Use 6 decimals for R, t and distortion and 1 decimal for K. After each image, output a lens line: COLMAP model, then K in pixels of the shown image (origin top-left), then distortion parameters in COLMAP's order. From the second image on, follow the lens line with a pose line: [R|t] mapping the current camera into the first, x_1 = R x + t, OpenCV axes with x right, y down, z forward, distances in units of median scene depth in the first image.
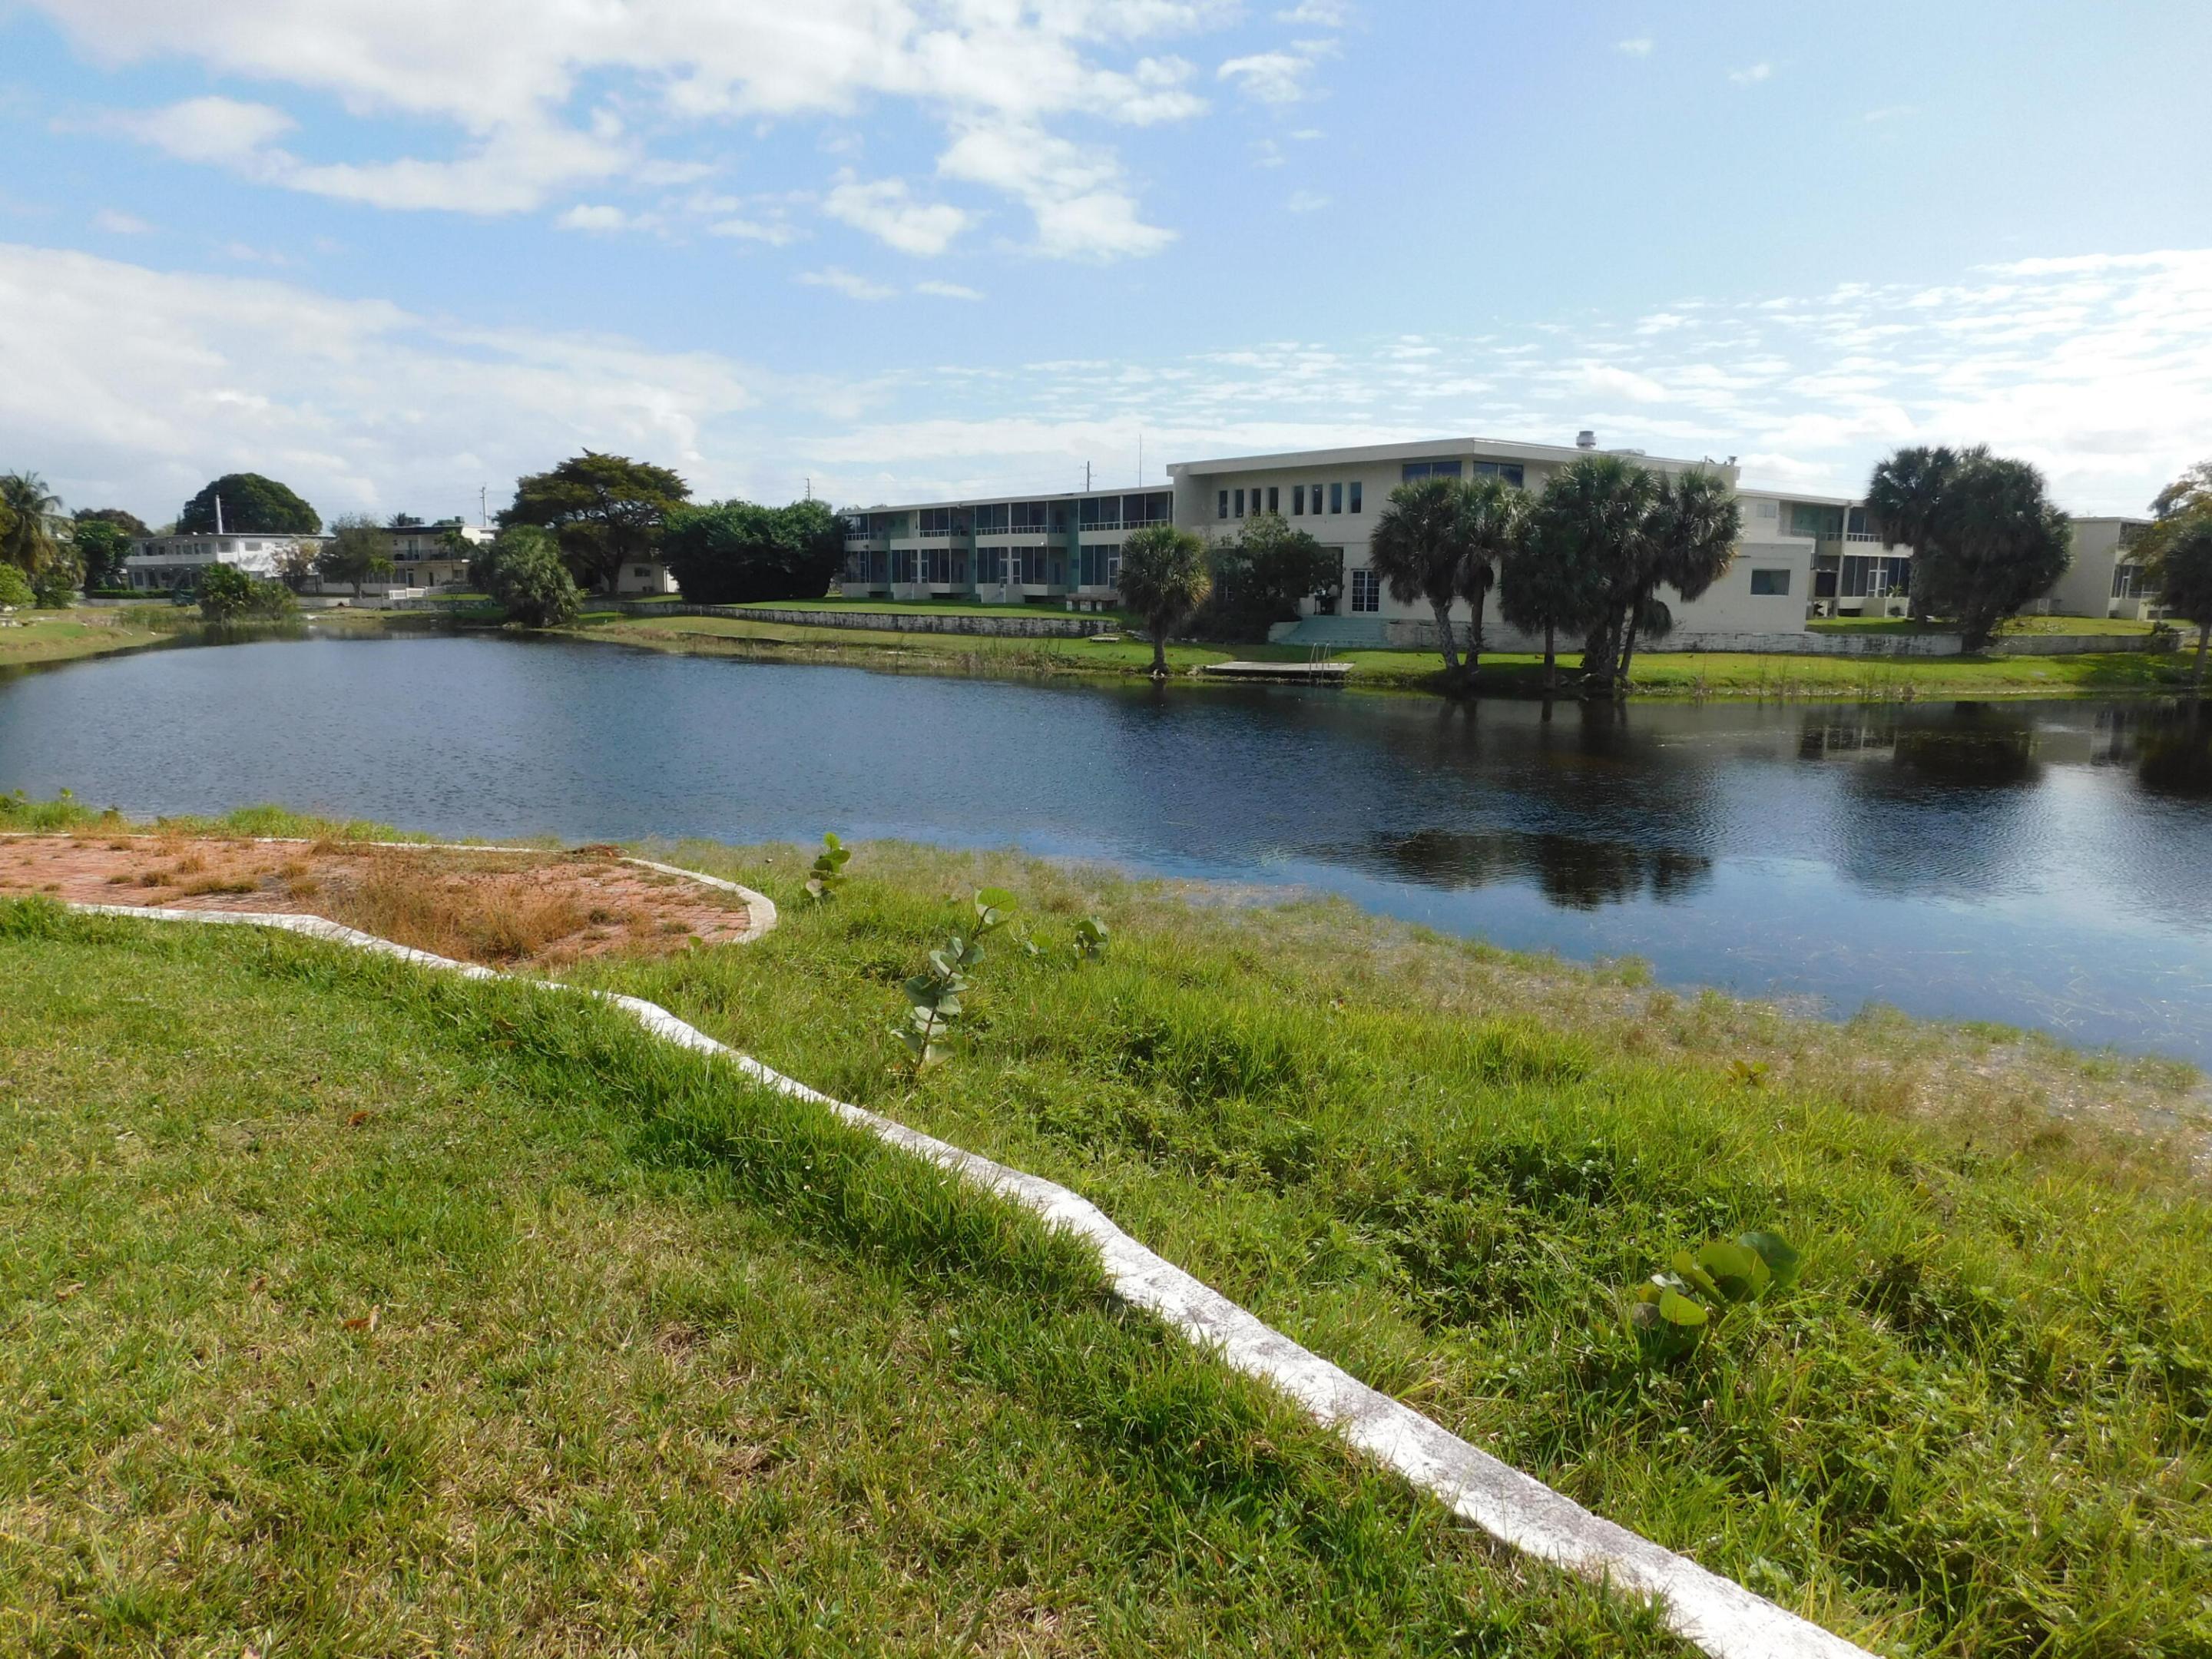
lens RADIAL K [[1463.4, 0, 1116.4], [0, 1463.4, 829.0], [0, 0, 1]] dist [-0.067052, 0.048399]
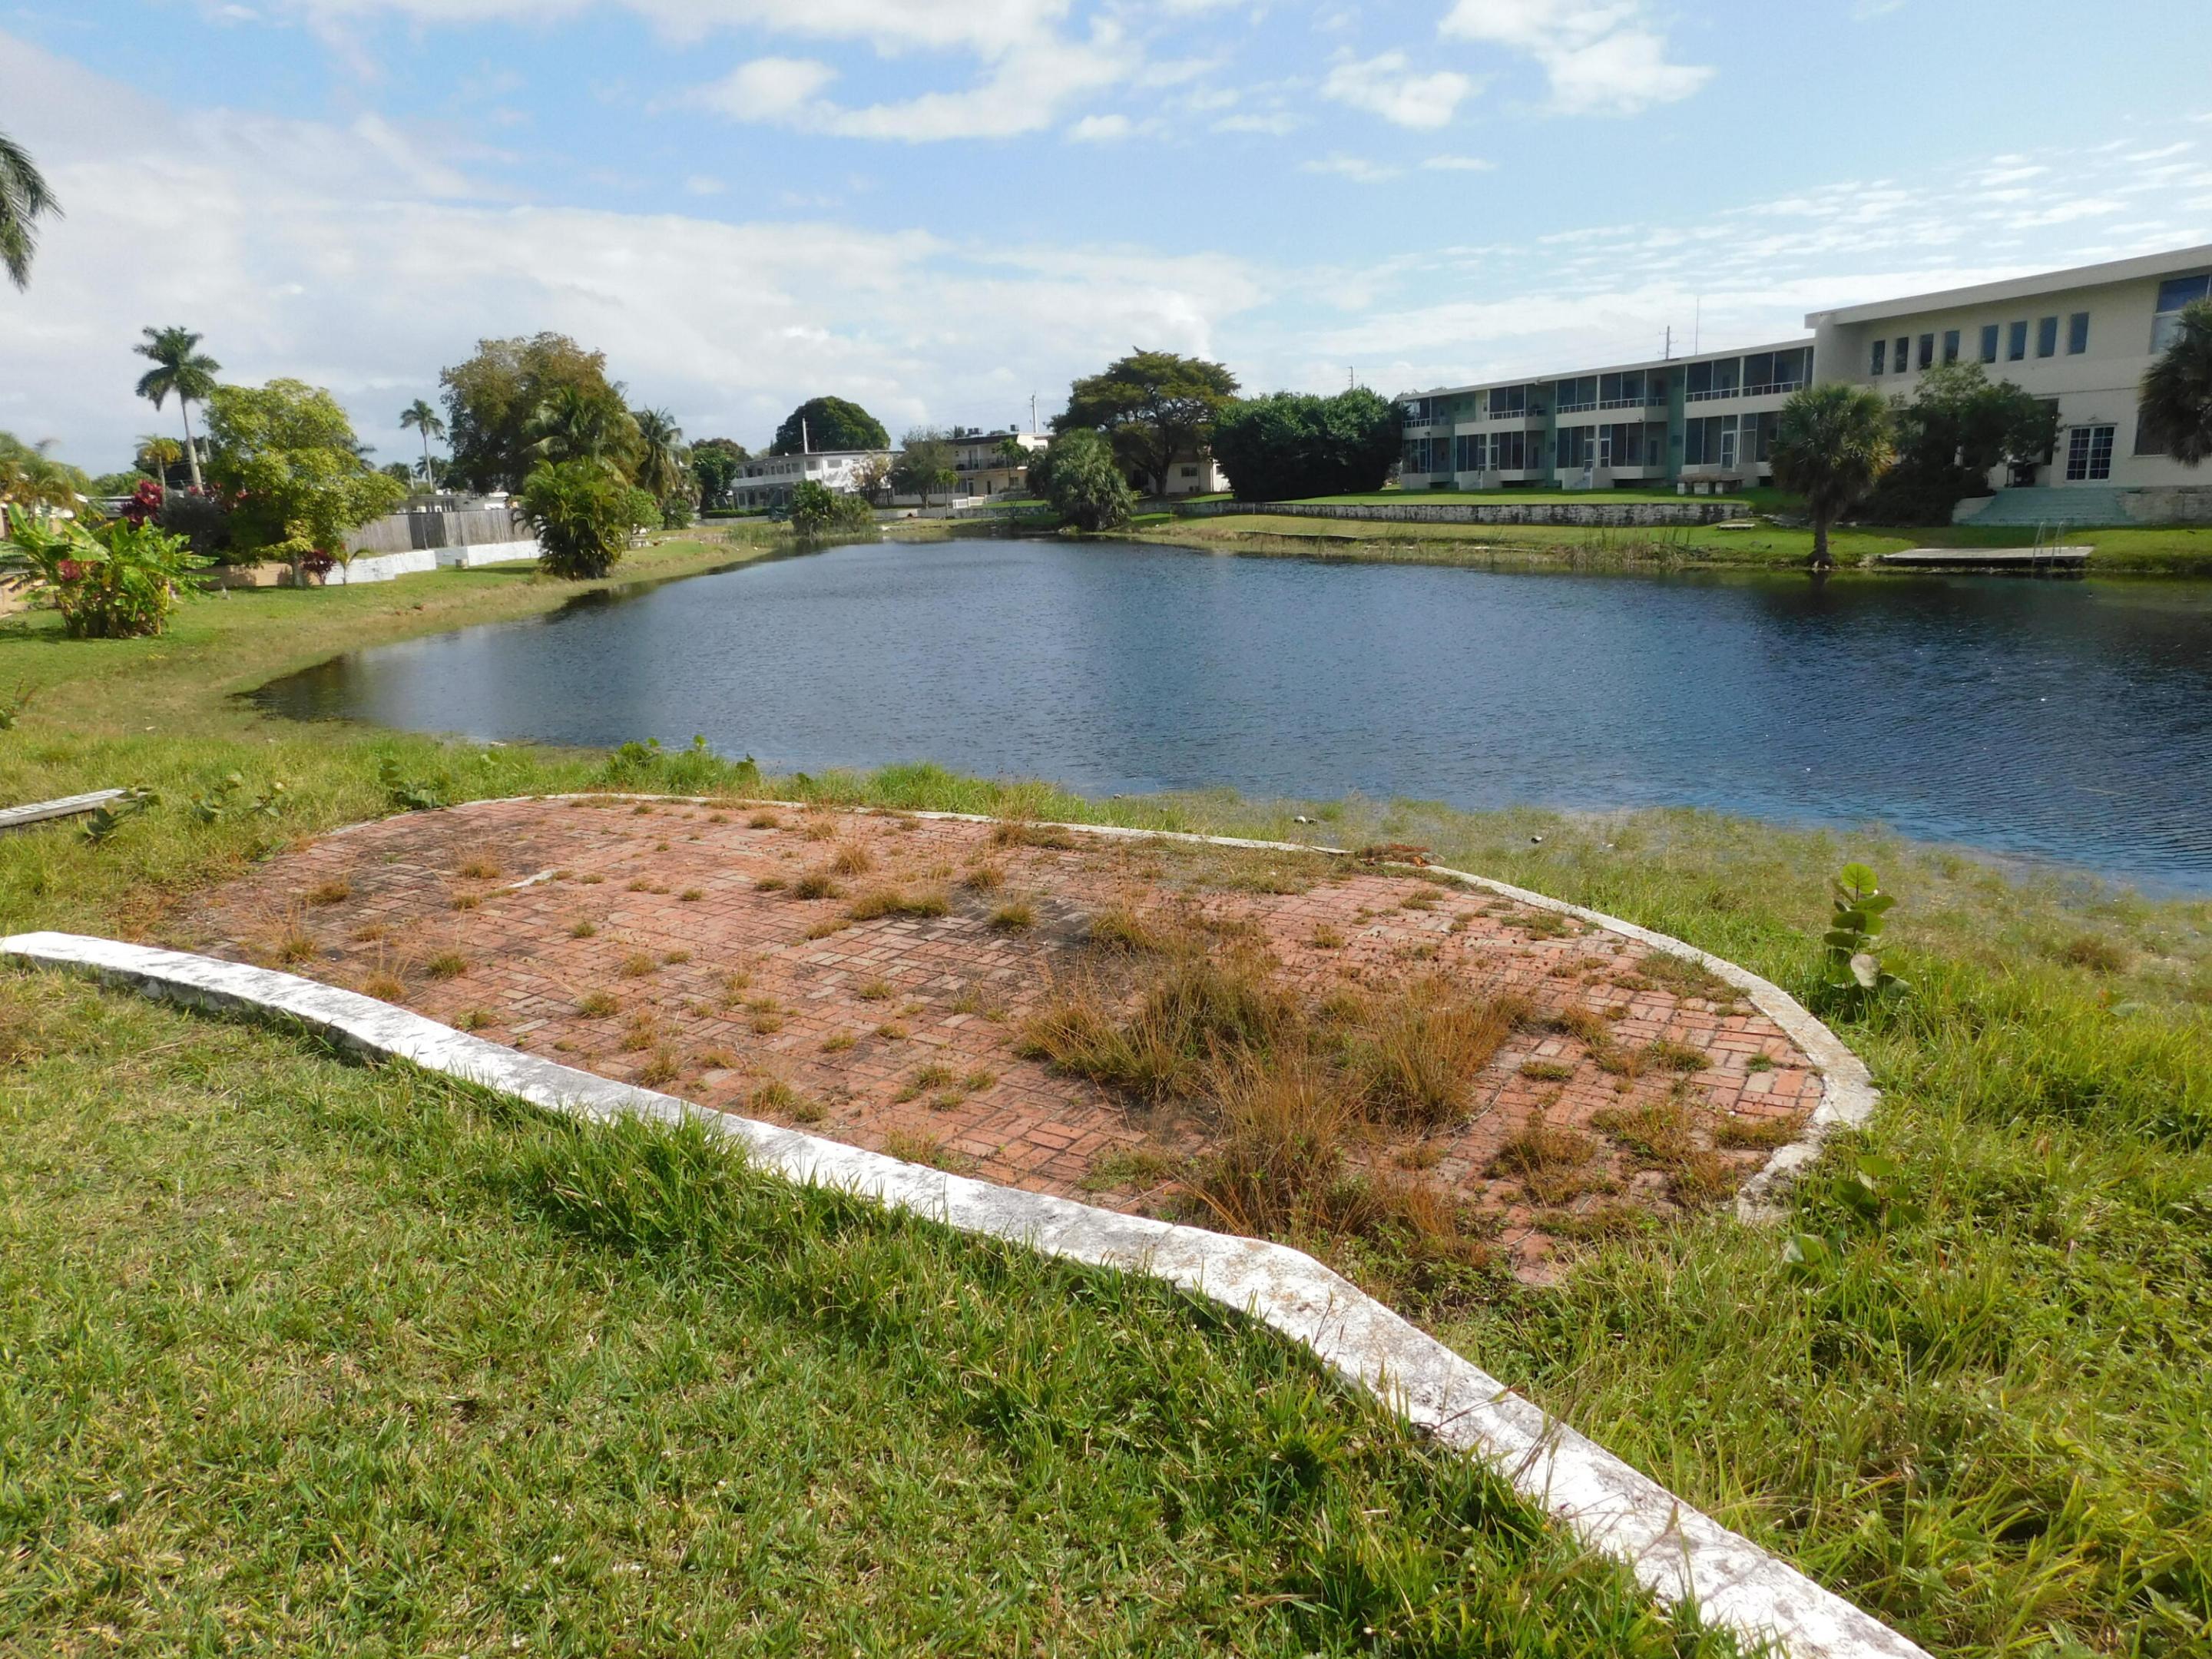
lens RADIAL K [[1467.2, 0, 1124.0], [0, 1467.2, 835.8], [0, 0, 1]] dist [-0.063767, 0.058488]
pose [[0.941723, 0.034749, -0.334589, -0.062915], [-0.010076, 0.997118, 0.075197, -0.010823], [0.336237, -0.067443, 0.939359, 0.082144]]
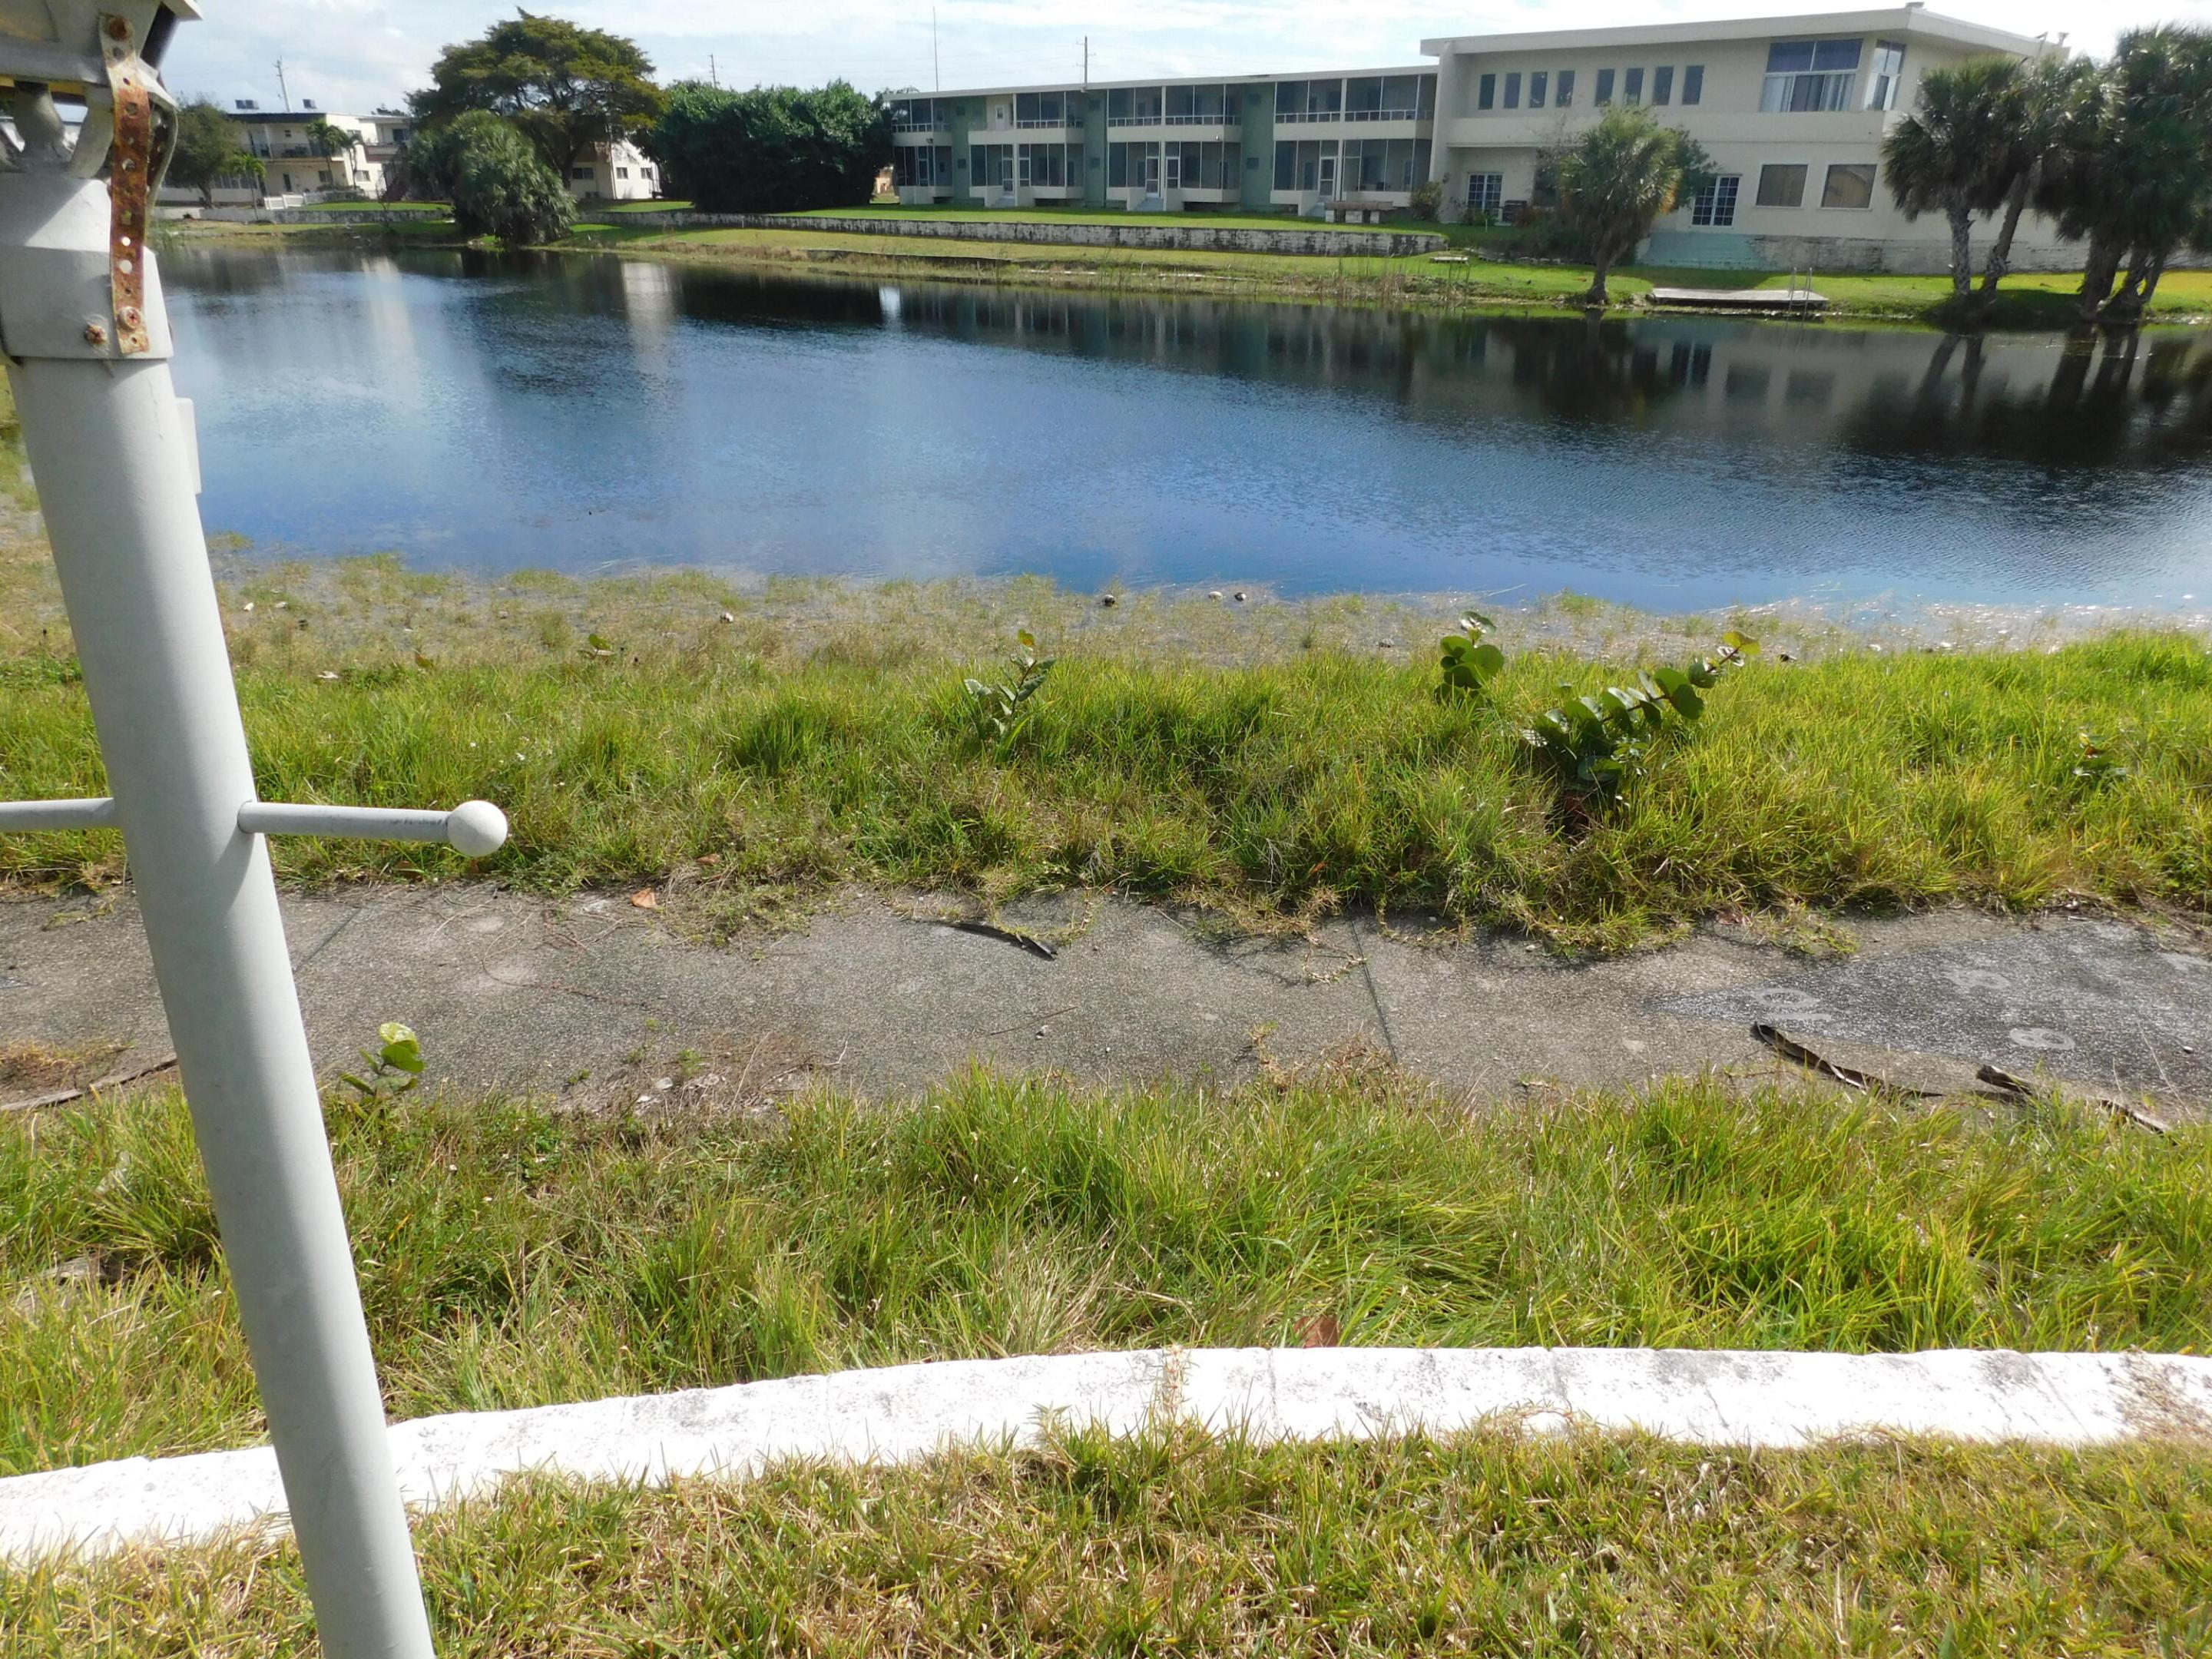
lens RADIAL K [[1463.4, 0, 1116.4], [0, 1463.4, 829.0], [0, 0, 1]] dist [-0.067052, 0.048399]
pose [[0.985897, -0.066564, 0.153546, -0.405565], [0.026289, 0.967704, 0.250716, -0.027011], [-0.165276, -0.243143, 0.955806, 0.158613]]
